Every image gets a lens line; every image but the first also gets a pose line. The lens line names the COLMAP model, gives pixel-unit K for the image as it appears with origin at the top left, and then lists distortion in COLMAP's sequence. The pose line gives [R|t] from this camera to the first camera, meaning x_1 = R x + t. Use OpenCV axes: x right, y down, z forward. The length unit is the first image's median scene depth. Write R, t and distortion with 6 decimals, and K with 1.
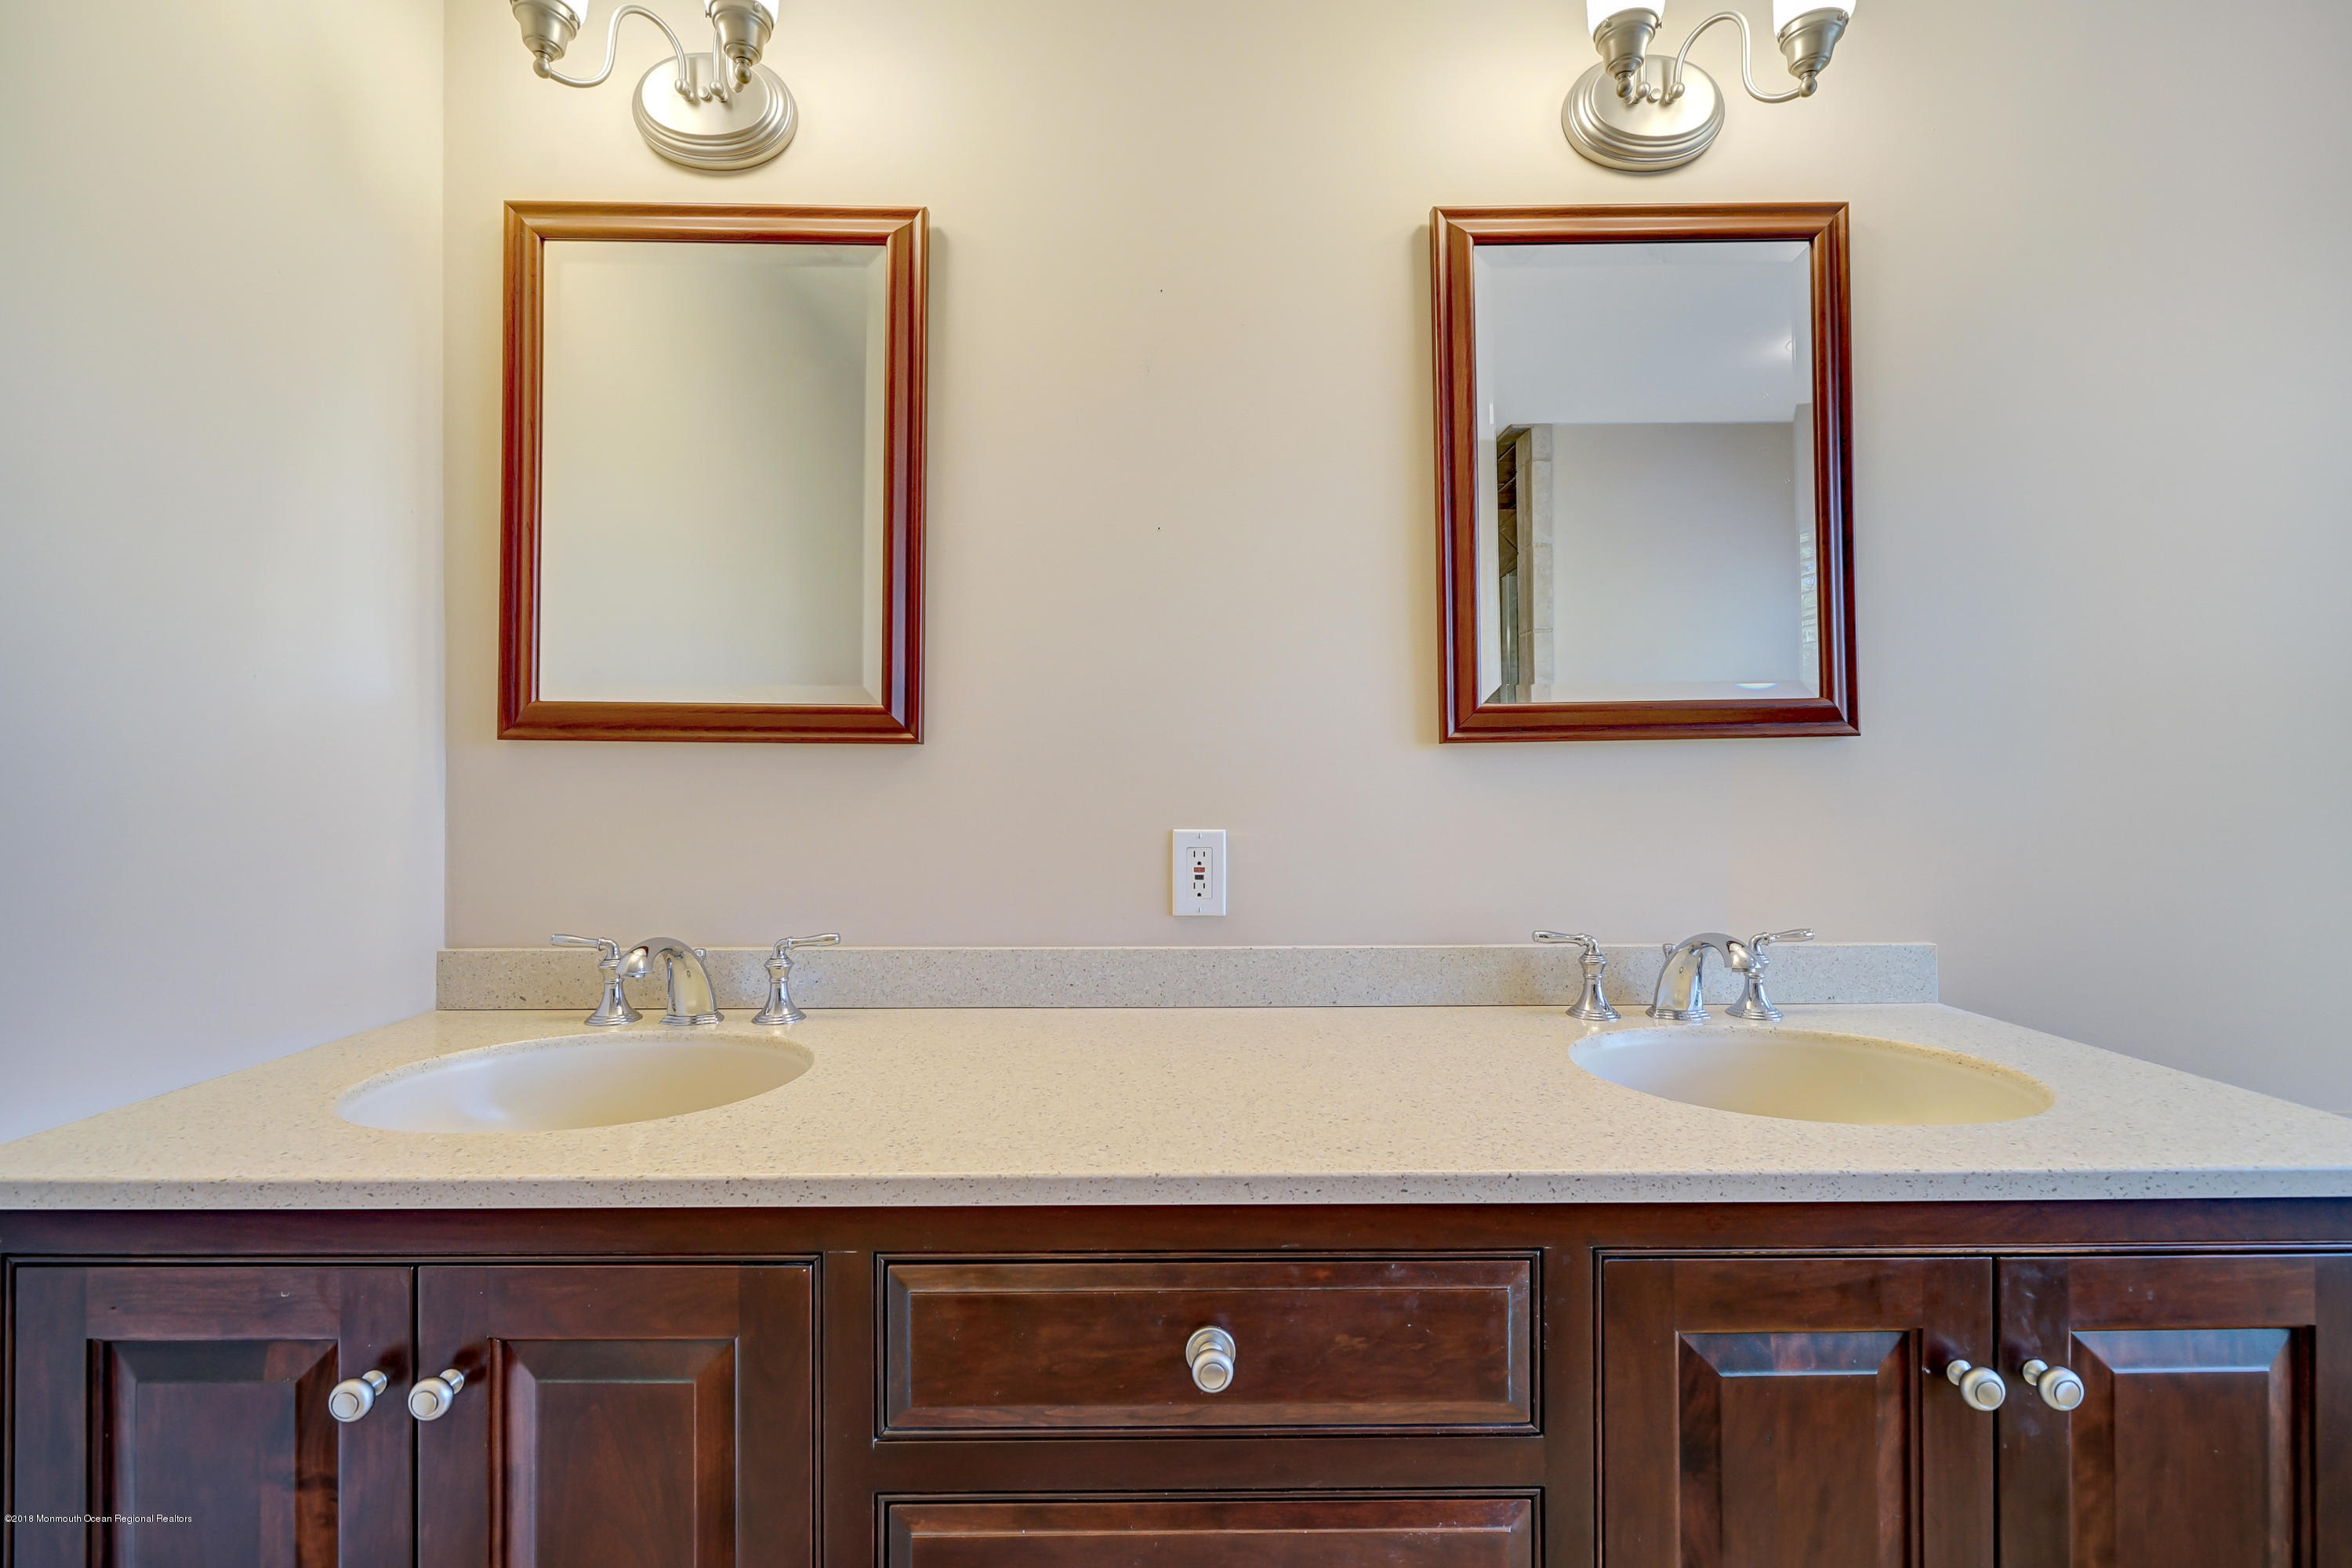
lens RADIAL K [[969.3, 0, 1164.1], [0, 969.3, 786.5], [0, 0, 1]] dist [0.002051, 0.000259]
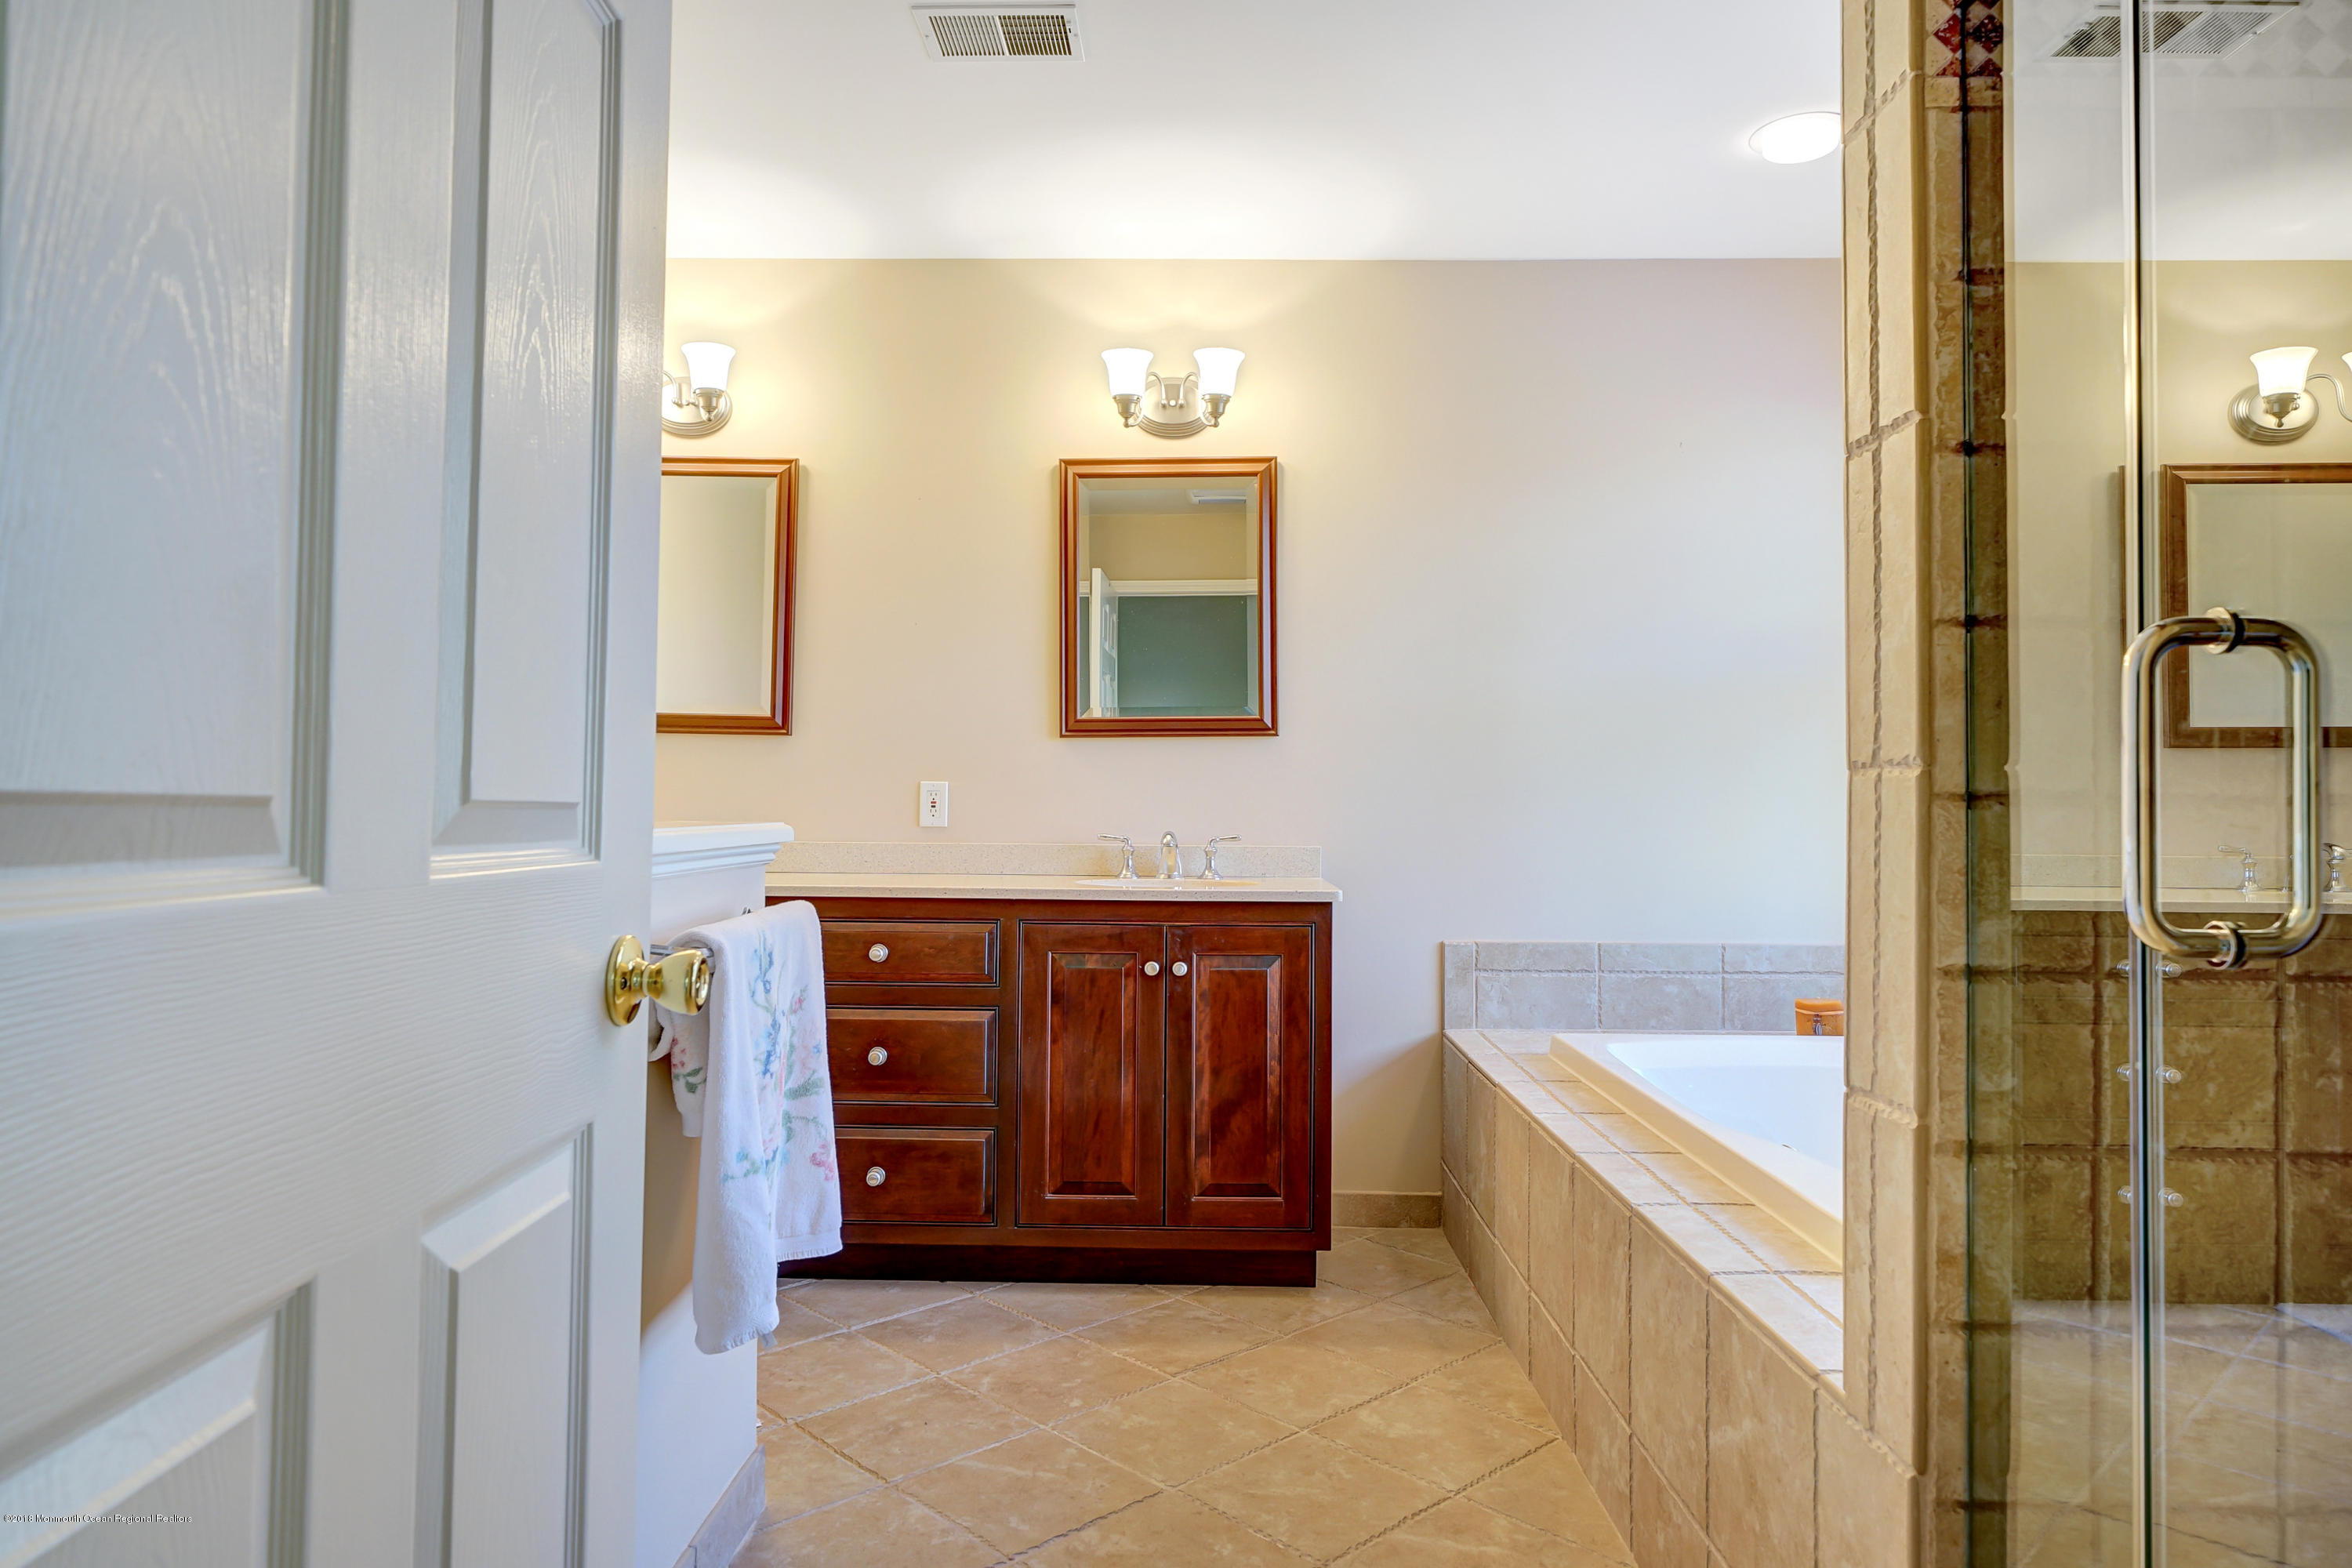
lens RADIAL K [[1438.9, 0, 1167.1], [0, 1438.9, 772.5], [0, 0, 1]] dist [-0.001528, -0.000198]
pose [[0.999414, 0.008987, -0.033039, 0.594541], [-0.009832, 0.999627, -0.025496, 0.094950], [0.032798, 0.025806, 0.999129, -1.835258]]
